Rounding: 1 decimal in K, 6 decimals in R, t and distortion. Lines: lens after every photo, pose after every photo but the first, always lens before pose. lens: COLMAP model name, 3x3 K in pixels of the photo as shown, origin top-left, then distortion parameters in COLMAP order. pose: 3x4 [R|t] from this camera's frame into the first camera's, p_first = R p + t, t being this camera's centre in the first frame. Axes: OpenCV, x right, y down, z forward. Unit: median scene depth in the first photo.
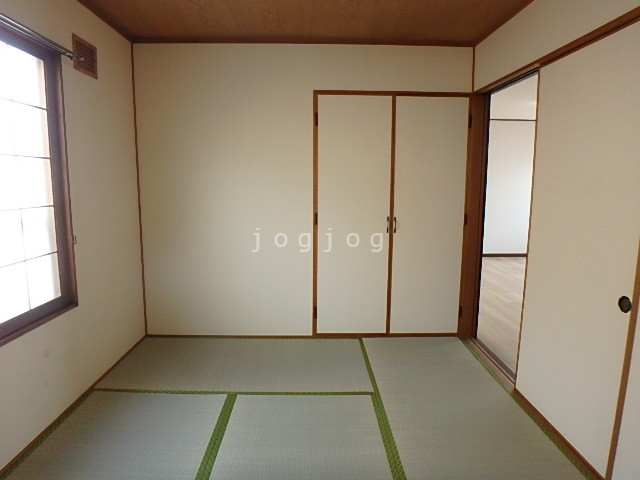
lens RADIAL K [[392.3, 0, 317.8], [0, 392.3, 234.4], [0, 0, 1]] dist [-0.024737, -0.001134]
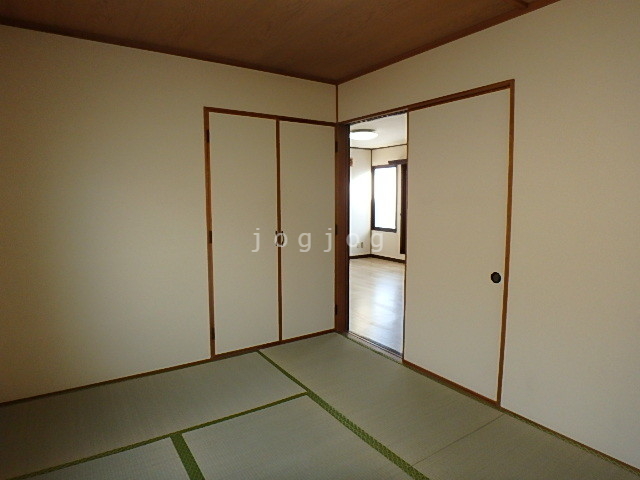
lens RADIAL K [[396.8, 0, 308.0], [0, 396.8, 233.0], [0, 0, 1]] dist [-0.003475, -0.035846]
pose [[0.851702, -0.056199, 0.521003, -0.331075], [0.080545, 0.996457, -0.024186, -0.006131], [-0.517799, 0.062564, 0.853212, 0.030673]]
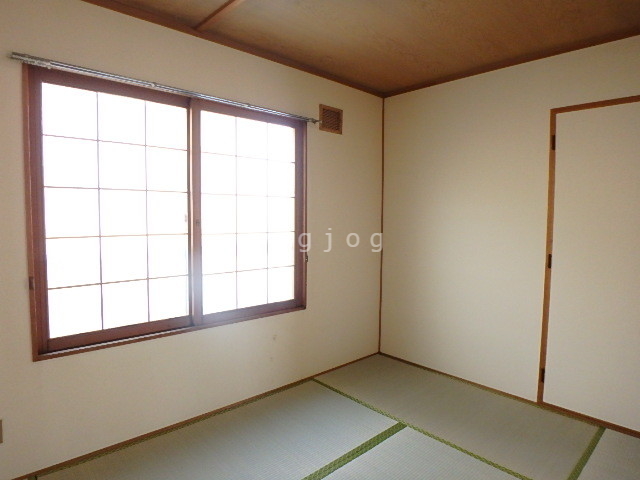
lens RADIAL K [[405.5, 0, 320.0], [0, 405.5, 240.0], [0, 0, 1]] dist [-0.001758, -0.000829]
pose [[0.679686, 0.048861, -0.731874, 0.309936], [-0.104569, 0.994042, -0.030748, -0.007625], [0.726011, 0.097430, 0.680746, 0.065969]]
